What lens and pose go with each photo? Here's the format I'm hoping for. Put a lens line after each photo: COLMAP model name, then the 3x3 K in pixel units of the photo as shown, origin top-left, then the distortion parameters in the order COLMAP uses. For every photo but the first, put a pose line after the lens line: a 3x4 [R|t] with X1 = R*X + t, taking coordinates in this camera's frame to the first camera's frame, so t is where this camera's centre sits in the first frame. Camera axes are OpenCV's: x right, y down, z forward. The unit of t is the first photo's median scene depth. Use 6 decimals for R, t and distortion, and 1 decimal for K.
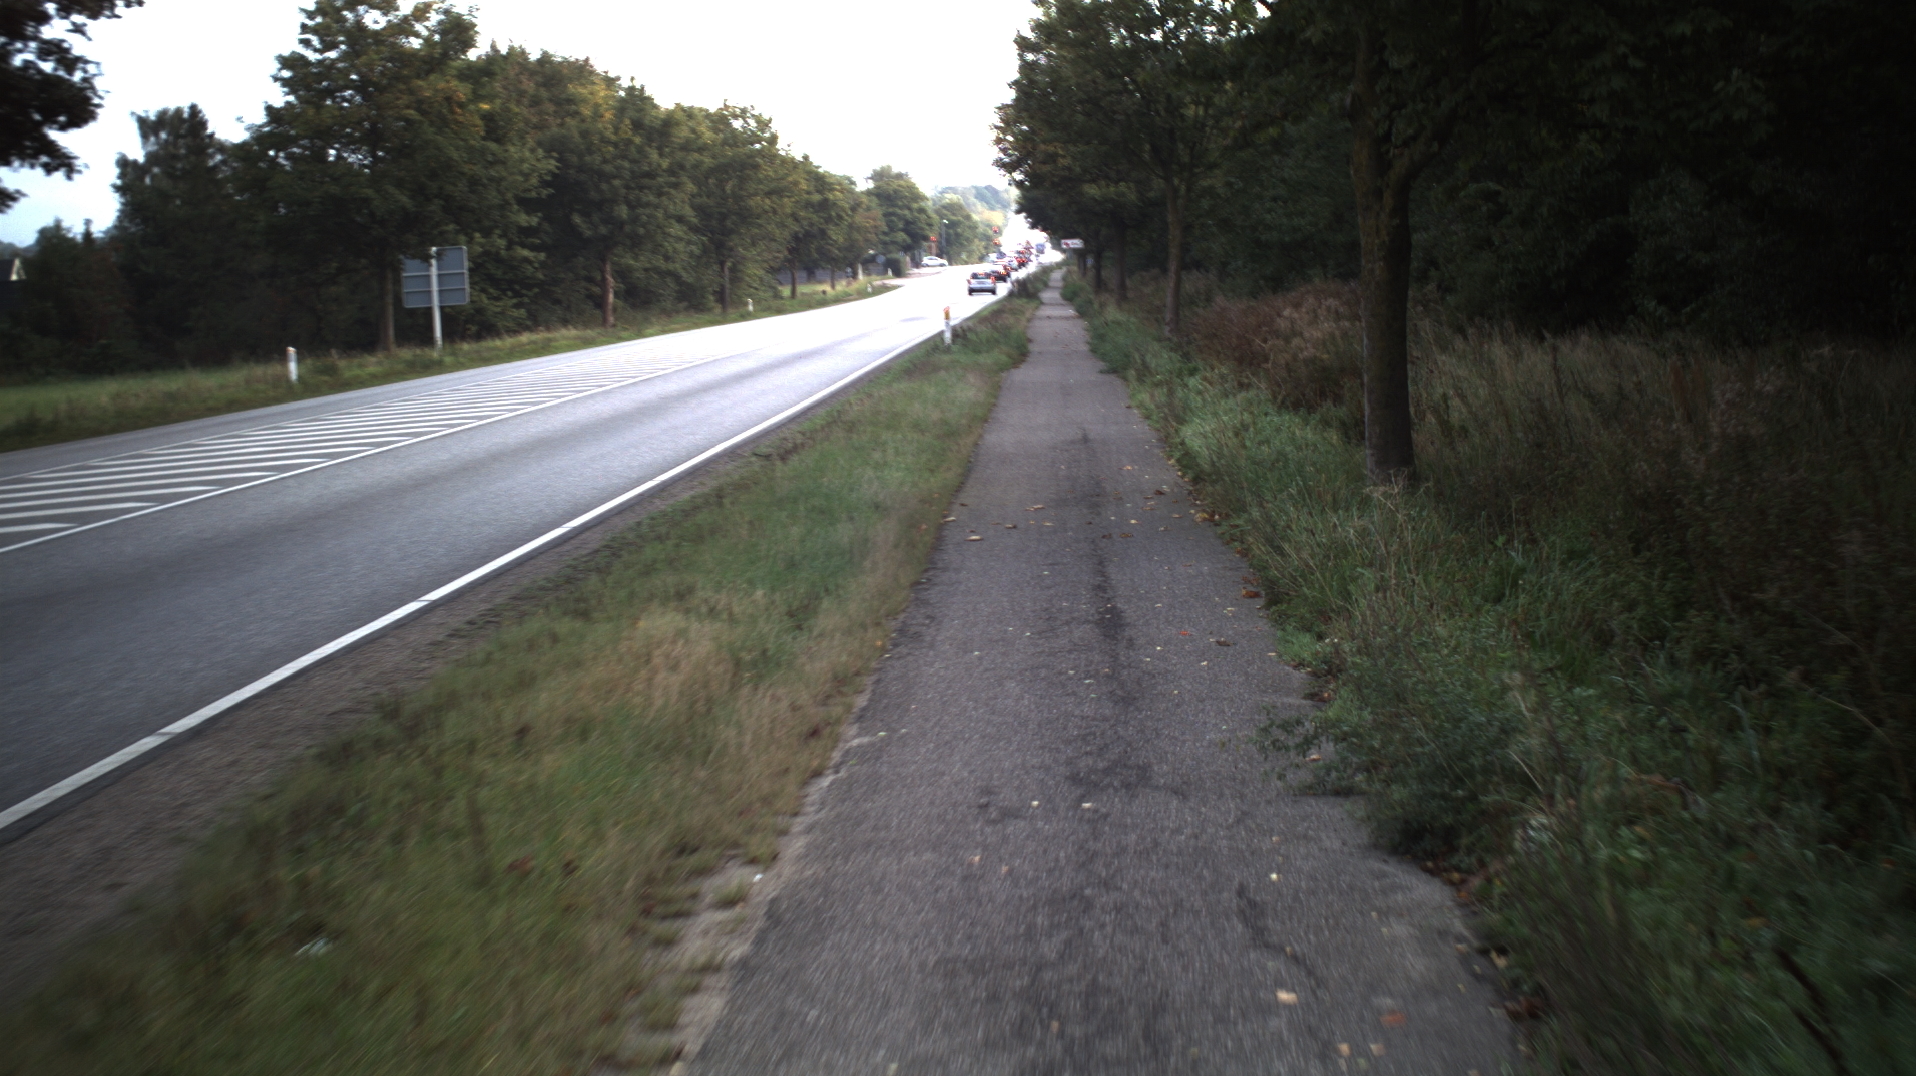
lens RADIAL K [[3513.9, 0, 958.0], [0, 3513.9, 538.0], [0, 0, 1]] dist [-0.283651, 0.428474]
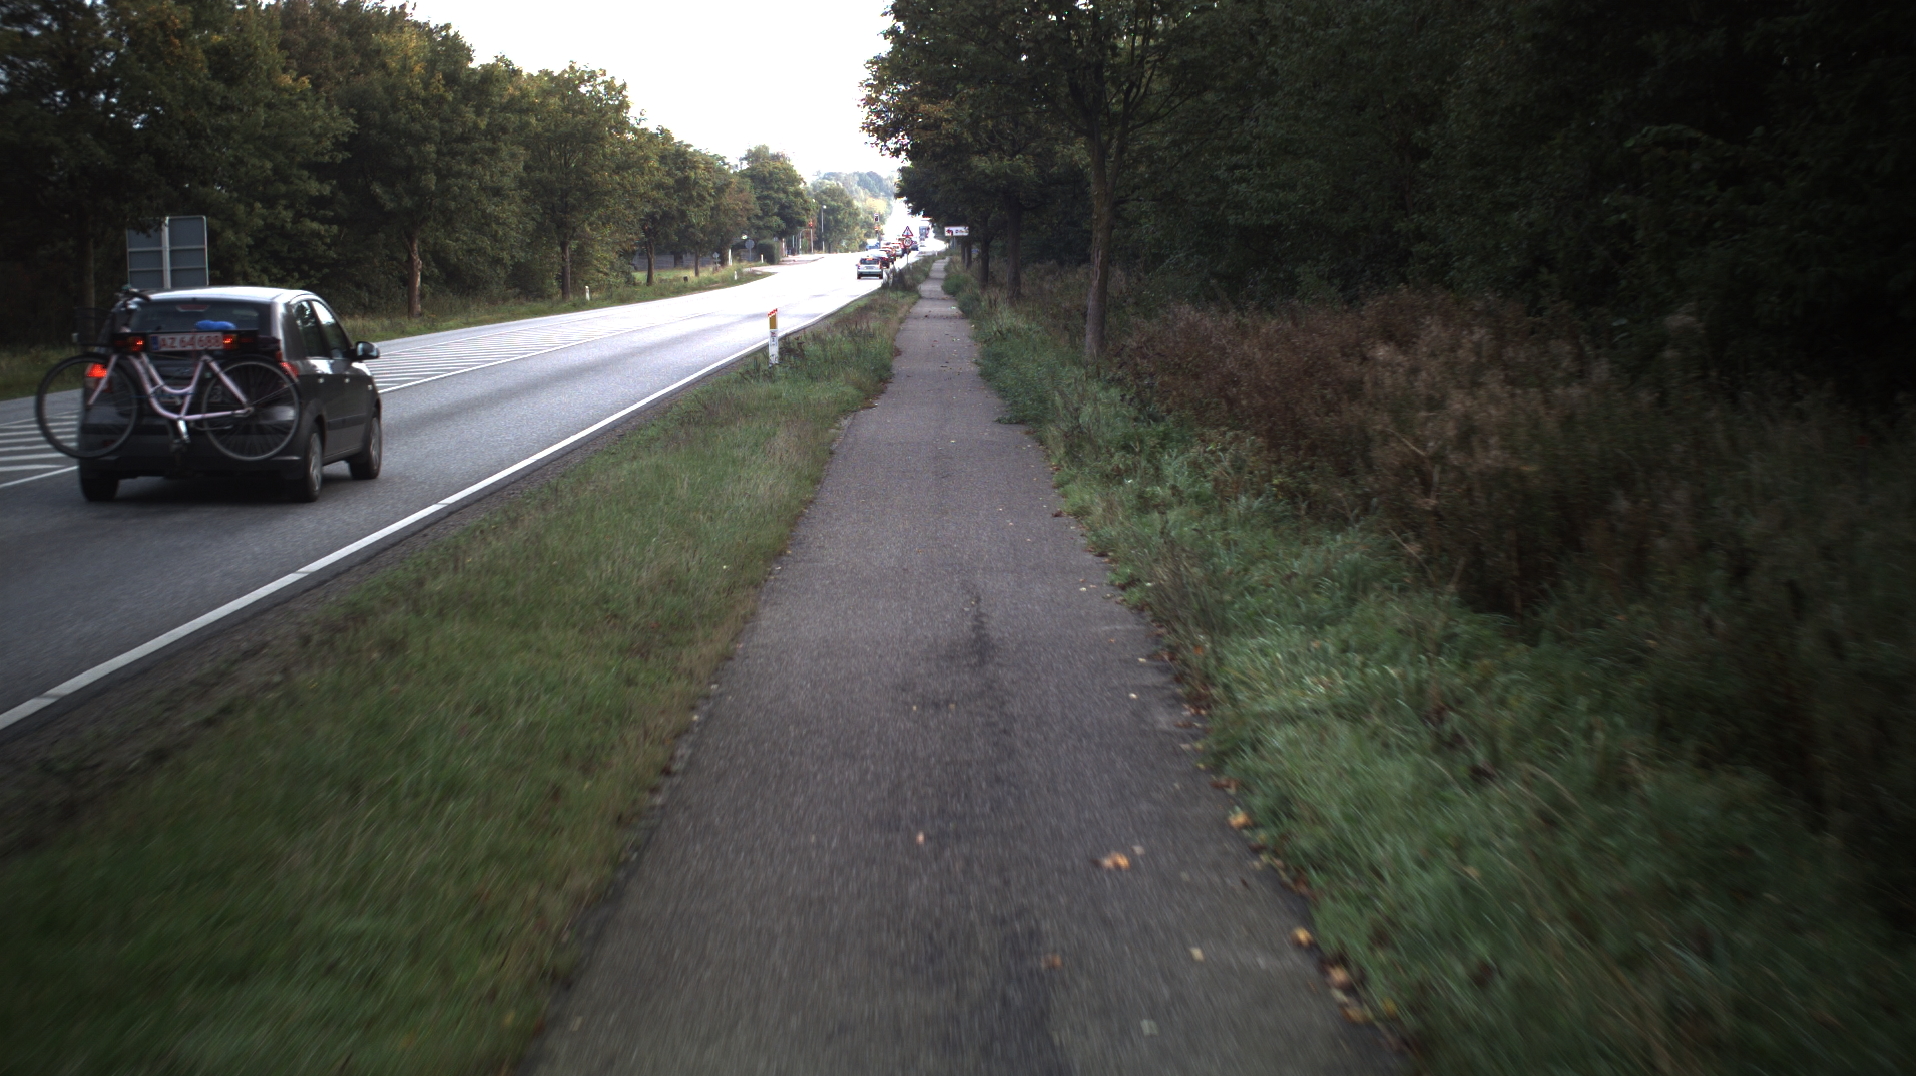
lens RADIAL K [[3513.9, 0, 958.0], [0, 3513.9, 538.0], [0, 0, 1]] dist [-0.283651, 0.428474]
pose [[0.999216, 0.018859, 0.034809, 0.005073], [-0.018967, 0.999816, 0.002762, -0.012046], [-0.034750, -0.003420, 0.999390, 0.158795]]
